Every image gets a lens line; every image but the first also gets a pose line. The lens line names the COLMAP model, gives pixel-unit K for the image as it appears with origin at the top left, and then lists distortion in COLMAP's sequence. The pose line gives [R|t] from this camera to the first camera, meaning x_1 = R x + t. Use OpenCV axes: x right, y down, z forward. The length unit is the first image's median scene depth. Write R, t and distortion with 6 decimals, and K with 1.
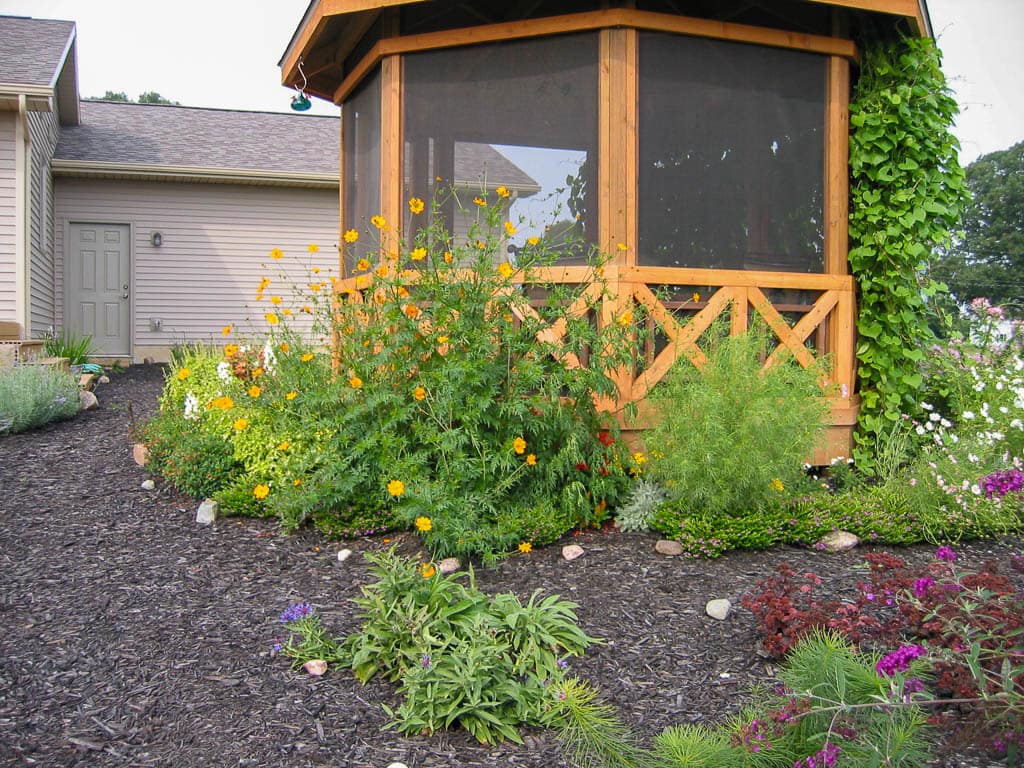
lens RADIAL K [[1106.5, 0, 512.0], [0, 1106.5, 384.0], [0, 0, 1]] dist [-0.087248, 0.024634]
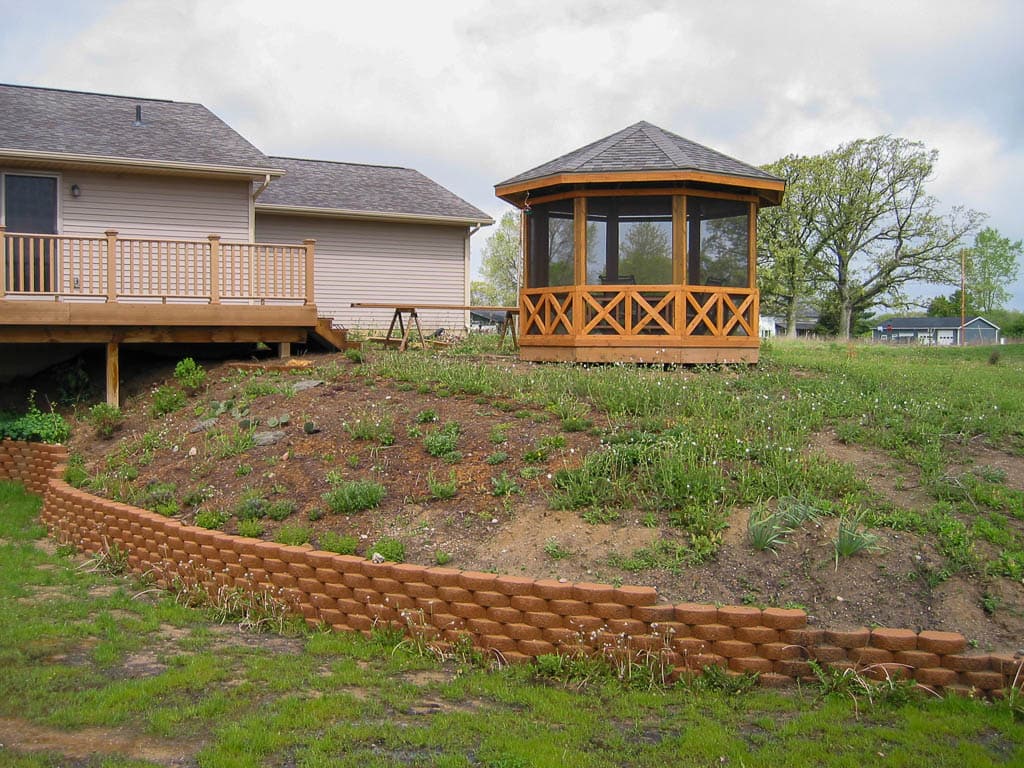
lens RADIAL K [[1200.6, 0, 512.0], [0, 1200.6, 384.0], [0, 0, 1]] dist [-0.111554, -0.001299]
pose [[0.974819, -0.014515, 0.222525, -0.875559], [0.014240, 0.999895, 0.002843, 0.107550], [-0.222543, 0.000398, 0.974923, -1.589502]]
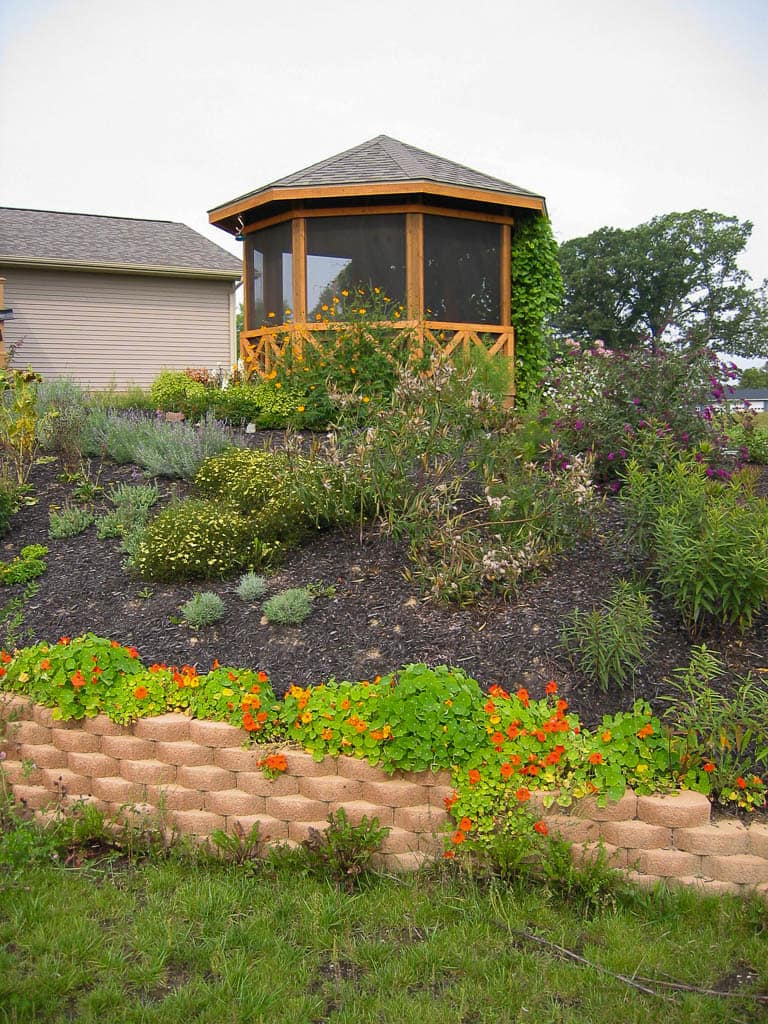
lens RADIAL K [[1106.5, 0, 384.0], [0, 1106.5, 512.0], [0, 0, 1]] dist [-0.087248, 0.024634]
pose [[0.970448, -0.034074, 0.238893, -0.479124], [0.023115, 0.998554, 0.048528, 0.158128], [-0.240201, -0.041572, 0.969833, -1.086451]]
